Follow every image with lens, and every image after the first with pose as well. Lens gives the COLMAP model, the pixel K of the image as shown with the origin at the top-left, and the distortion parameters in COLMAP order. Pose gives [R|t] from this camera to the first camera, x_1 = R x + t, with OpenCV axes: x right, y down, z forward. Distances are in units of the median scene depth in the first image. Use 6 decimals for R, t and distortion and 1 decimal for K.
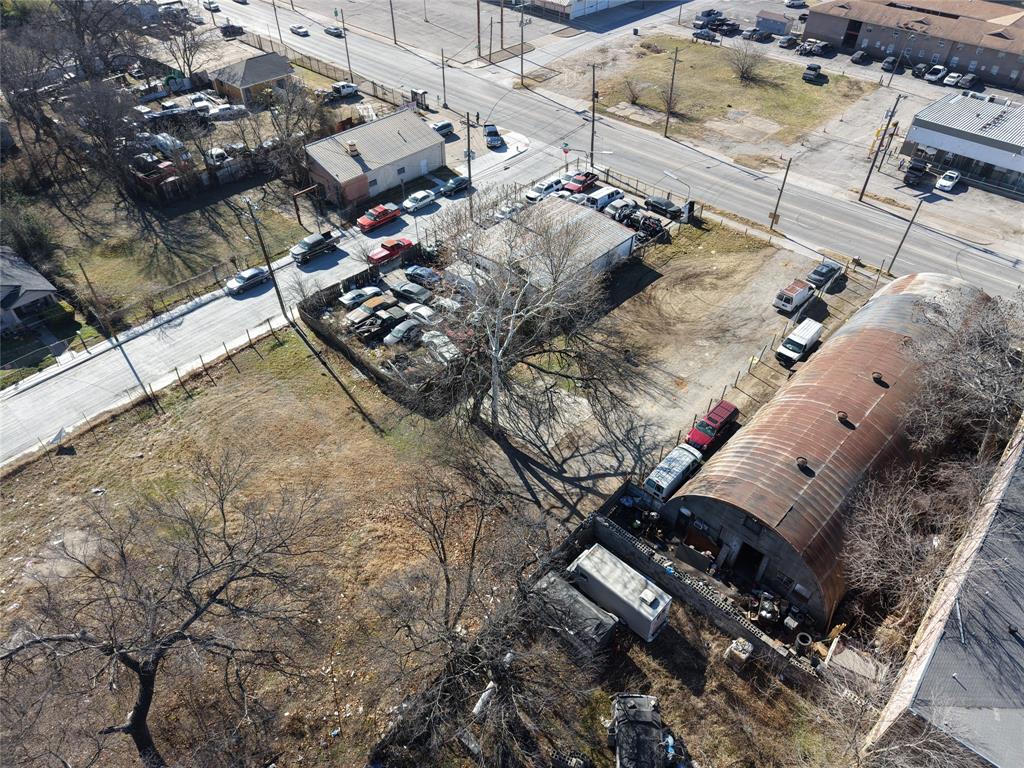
lens RADIAL K [[684.3, 0, 510.4], [0, 684.3, 386.4], [0, 0, 1]] dist [0.017083, -0.016550]
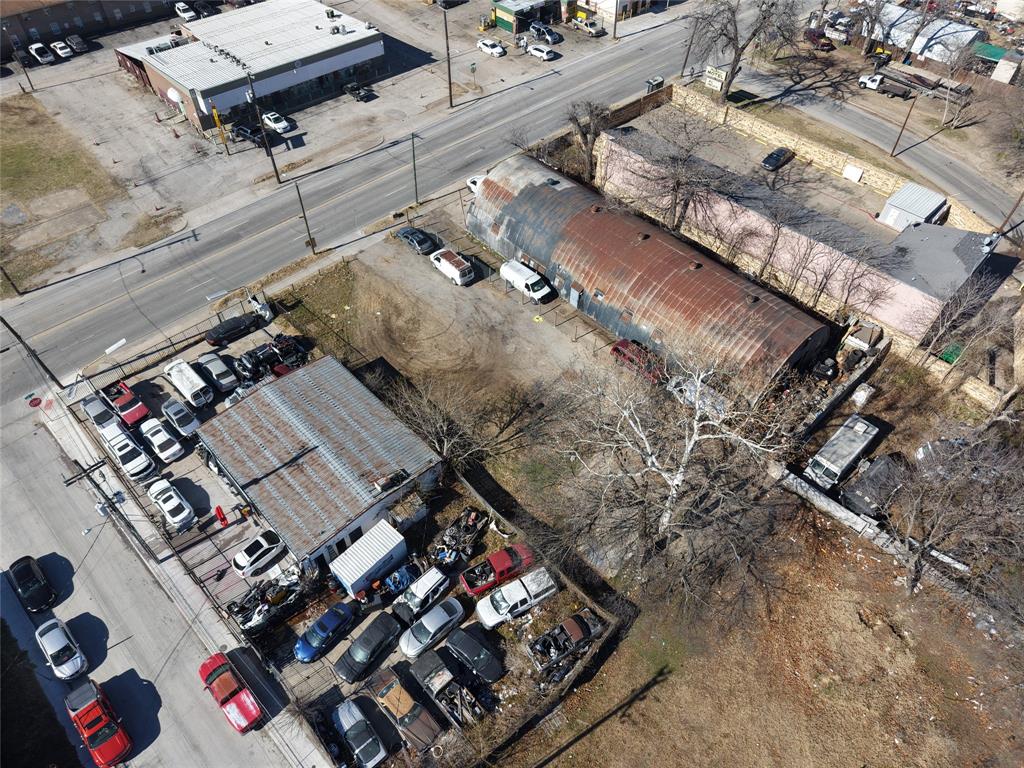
lens RADIAL K [[685.9, 0, 510.2], [0, 685.9, 386.6], [0, 0, 1]] dist [0.010610, -0.008308]
pose [[0.055574, -0.754728, 0.653680, -0.351643], [0.665997, 0.515787, 0.538898, -0.490728], [-0.743881, 0.405400, 0.531311, 0.432576]]
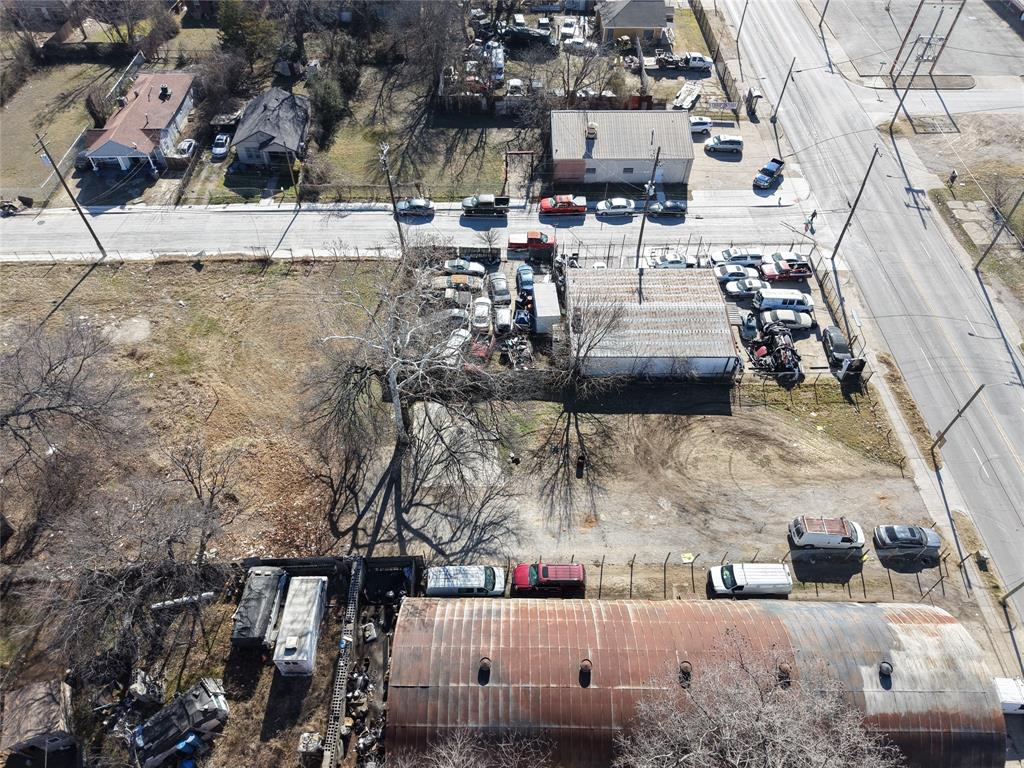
lens RADIAL K [[684.3, 0, 510.4], [0, 684.3, 386.4], [0, 0, 1]] dist [0.017083, -0.016550]
pose [[0.687476, 0.557849, -0.464952, 0.403796], [-0.495584, 0.828379, 0.261120, -0.274097], [0.530823, 0.050909, 0.845953, 0.135101]]
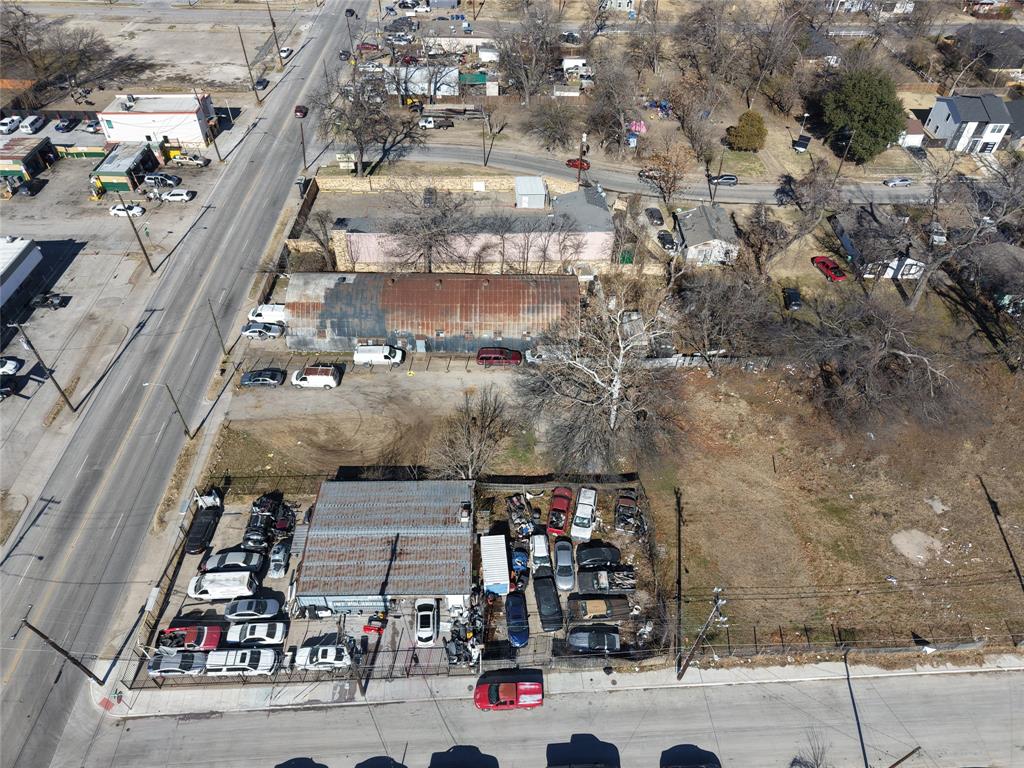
lens RADIAL K [[685.9, 0, 510.2], [0, 685.9, 386.6], [0, 0, 1]] dist [0.010610, -0.008308]
pose [[-0.705096, -0.510847, 0.491807, -0.378144], [0.460557, 0.197453, 0.865390, -0.922381], [-0.539190, 0.836689, 0.096051, 0.664218]]
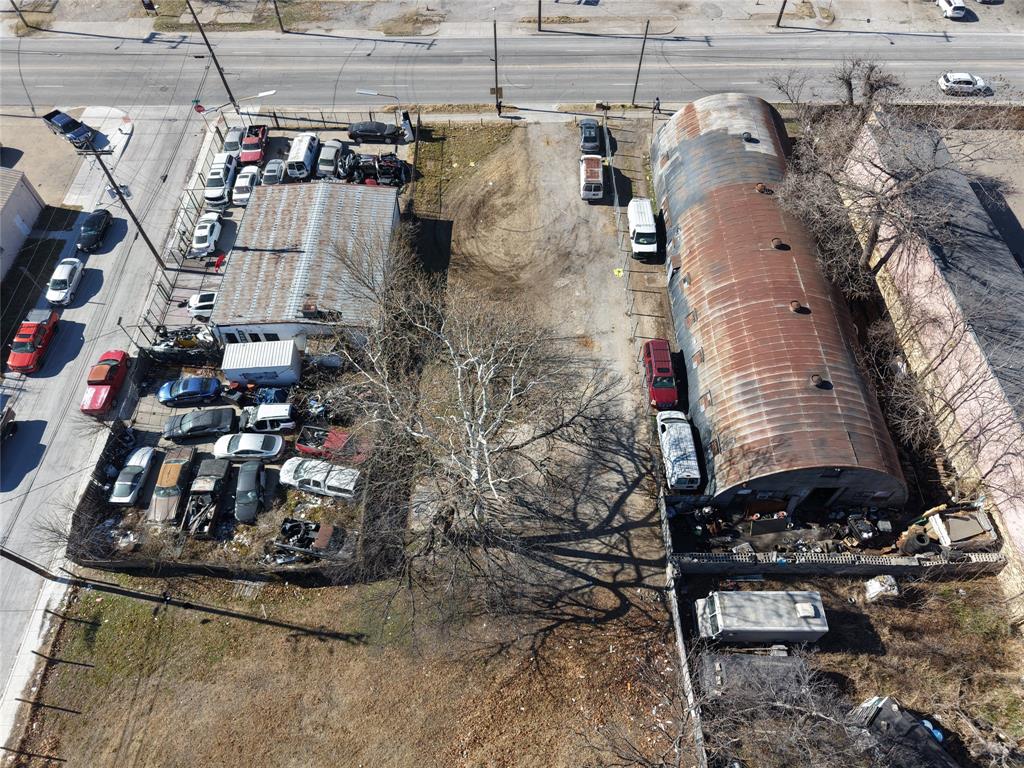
lens RADIAL K [[685.9, 0, 510.2], [0, 685.9, 386.6], [0, 0, 1]] dist [0.010610, -0.008308]
pose [[0.730950, -0.569340, 0.376250, -0.145519], [0.467987, 0.819469, 0.330846, -0.235624], [-0.496689, -0.065752, 0.865434, 0.238917]]
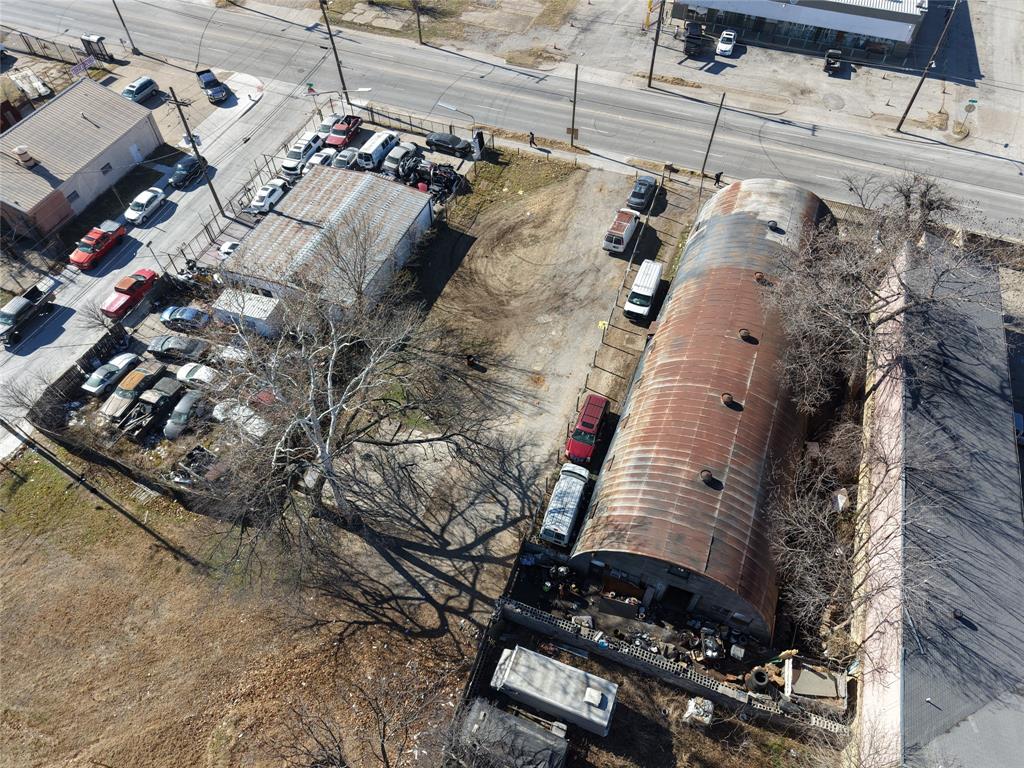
lens RADIAL K [[685.9, 0, 510.2], [0, 685.9, 386.6], [0, 0, 1]] dist [0.010610, -0.008308]
pose [[0.927568, -0.302579, 0.219235, 0.018083], [0.259445, 0.943778, 0.204868, -0.149053], [-0.268898, -0.133149, 0.953921, 0.143526]]
